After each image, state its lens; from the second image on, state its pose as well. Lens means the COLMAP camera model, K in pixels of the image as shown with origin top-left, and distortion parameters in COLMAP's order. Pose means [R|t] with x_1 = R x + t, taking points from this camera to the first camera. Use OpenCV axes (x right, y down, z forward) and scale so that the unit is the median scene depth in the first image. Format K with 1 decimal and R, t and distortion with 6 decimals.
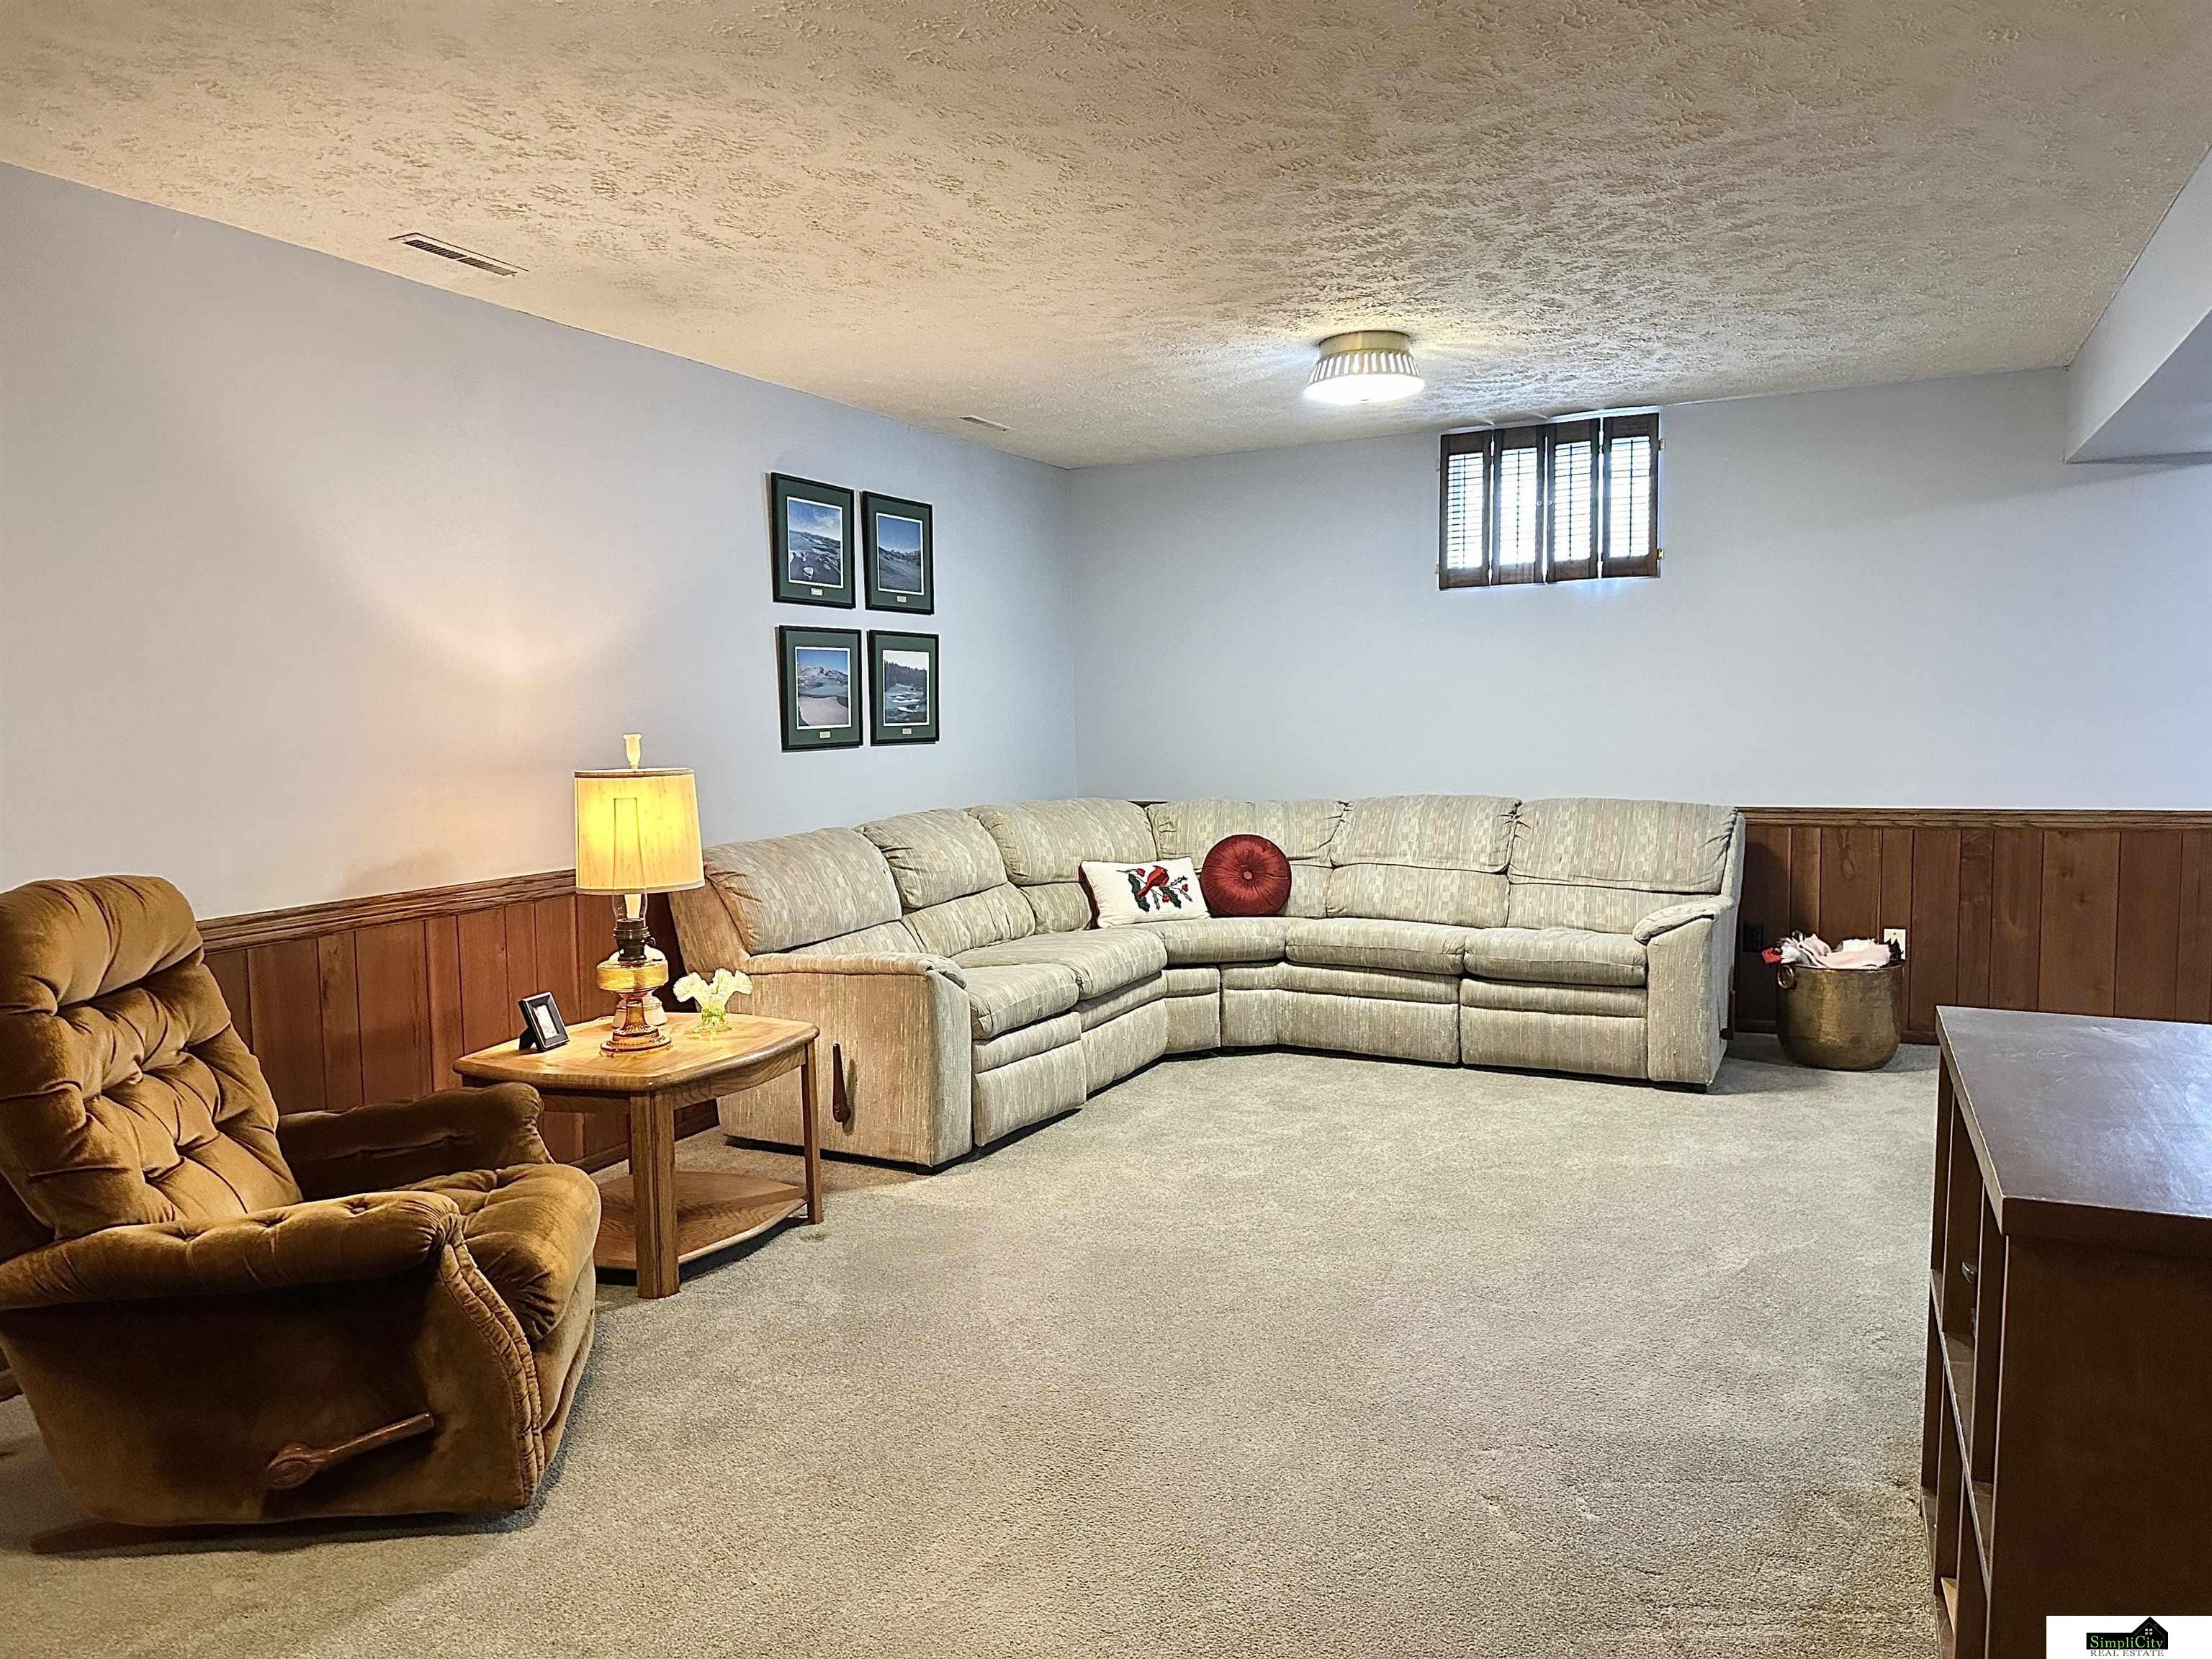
lens RADIAL K [[1538.0, 0, 1106.0], [0, 1538.0, 829.5], [0, 0, 1]] dist [0.109839, -0.153357]
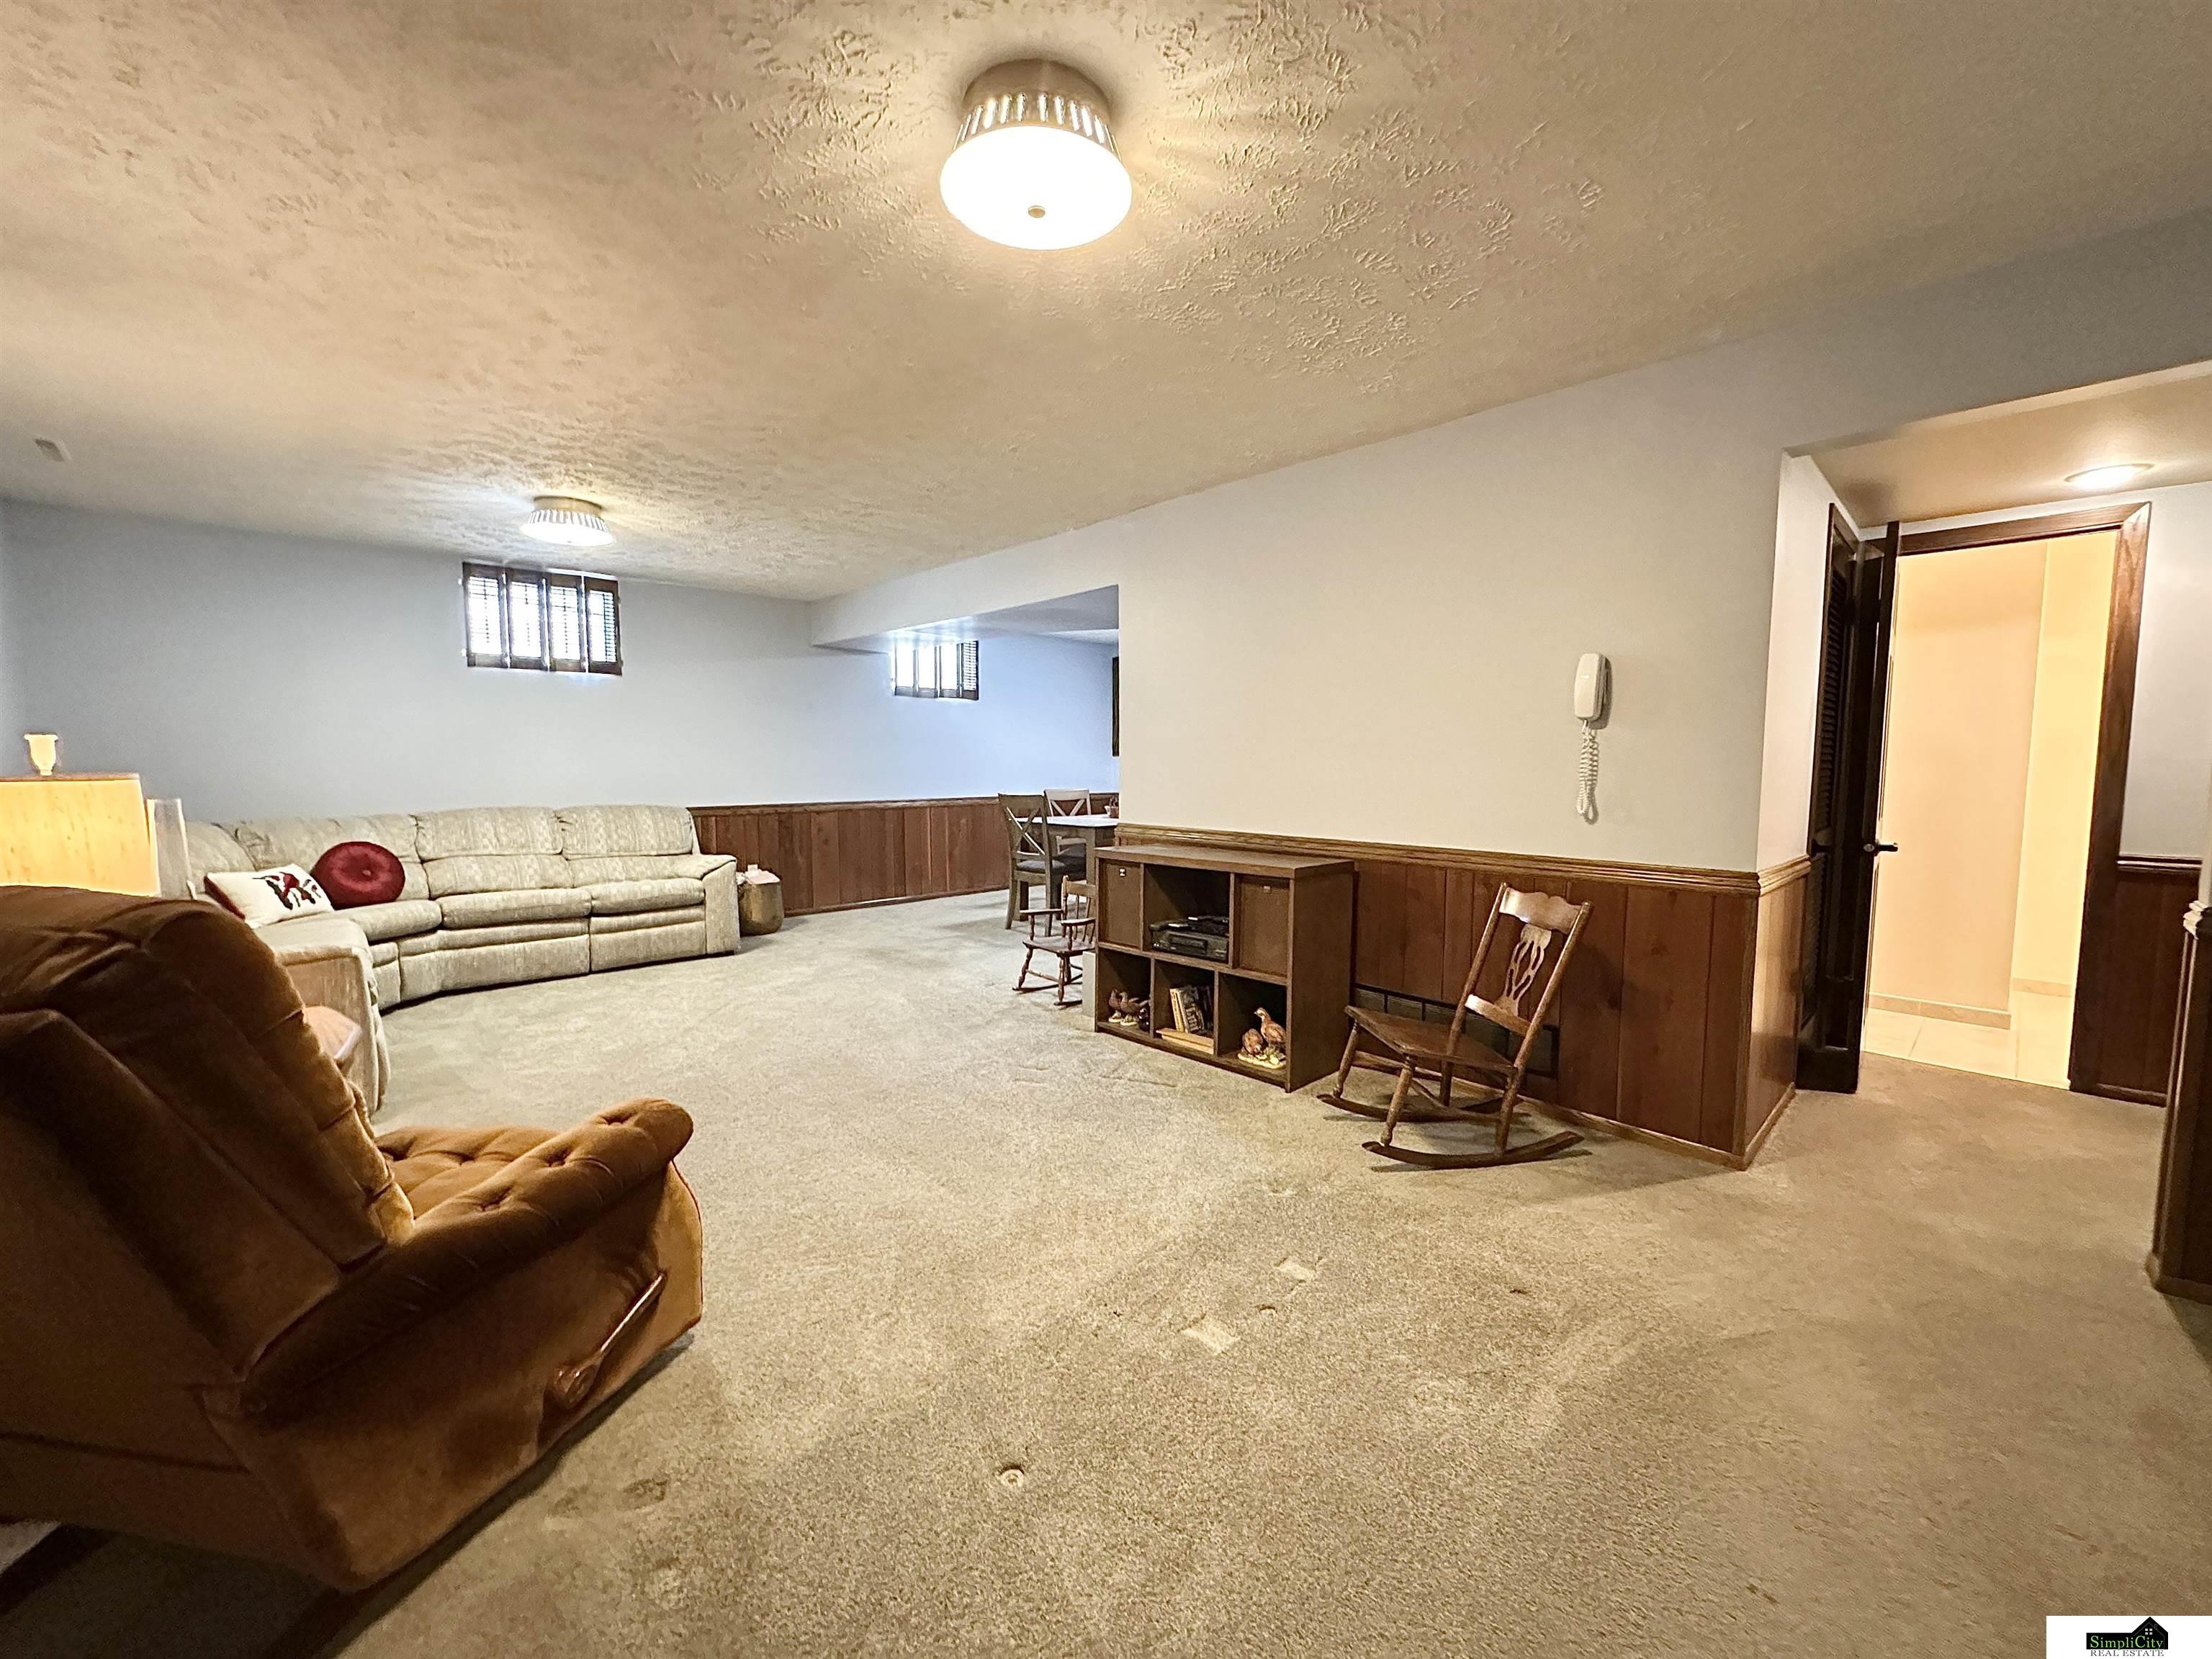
lens RADIAL K [[881.8, 0, 1100.5], [0, 881.8, 819.9], [0, 0, 1]] dist [-0.003299, 0.001947]
pose [[0.355839, -0.043880, 0.933517, -0.397201], [0.066326, 0.997564, 0.021608, 0.011602], [-0.932191, 0.054227, 0.357882, 0.179534]]
